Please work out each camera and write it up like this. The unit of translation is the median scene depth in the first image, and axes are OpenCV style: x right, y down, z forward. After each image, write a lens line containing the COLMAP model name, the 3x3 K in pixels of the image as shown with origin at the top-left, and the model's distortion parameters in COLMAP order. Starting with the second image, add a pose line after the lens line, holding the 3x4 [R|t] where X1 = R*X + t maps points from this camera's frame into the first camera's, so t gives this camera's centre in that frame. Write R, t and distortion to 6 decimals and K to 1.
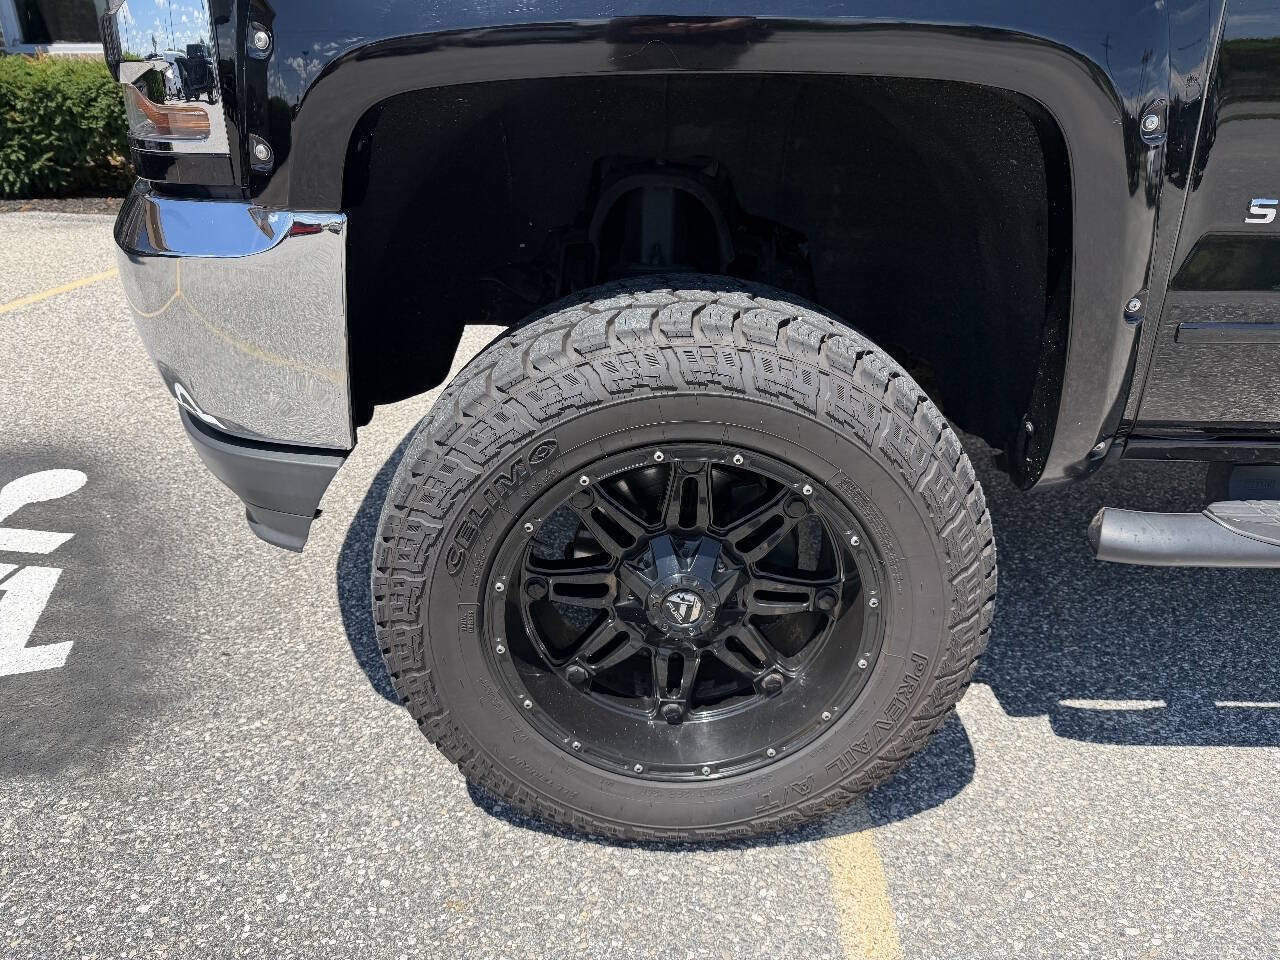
lens RADIAL K [[904.4, 0, 646.9], [0, 904.4, 505.9], [0, 0, 1]] dist [0.010830, -0.027457]
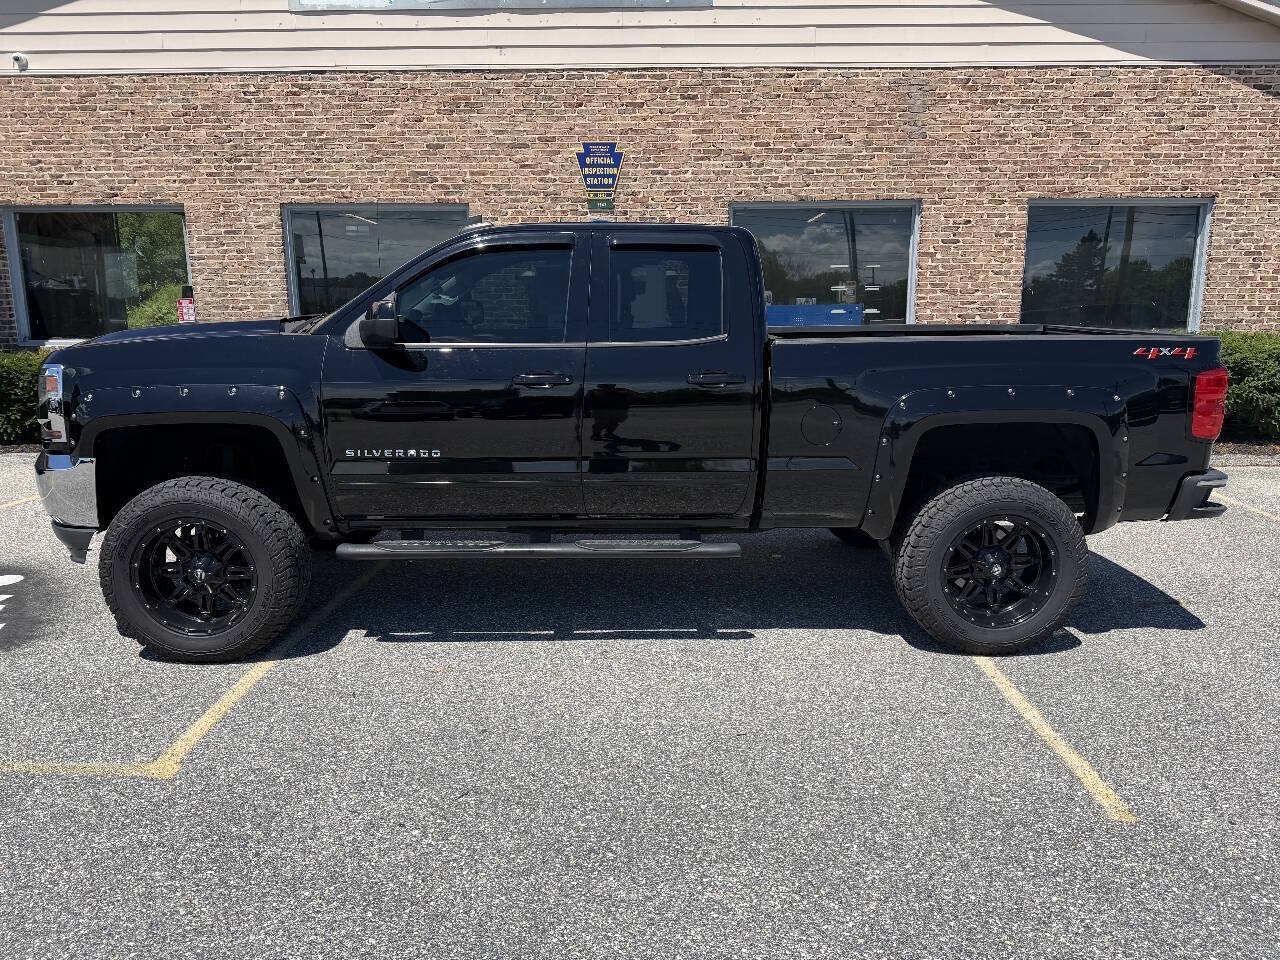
lens RADIAL K [[904.4, 0, 636.6], [0, 904.4, 505.0], [0, 0, 1]] dist [0.010830, -0.027457]
pose [[0.999640, -0.022870, 0.014024, 1.449083], [0.025537, 0.971347, -0.236288, 0.629655], [-0.008218, 0.236561, 0.971582, -2.031306]]
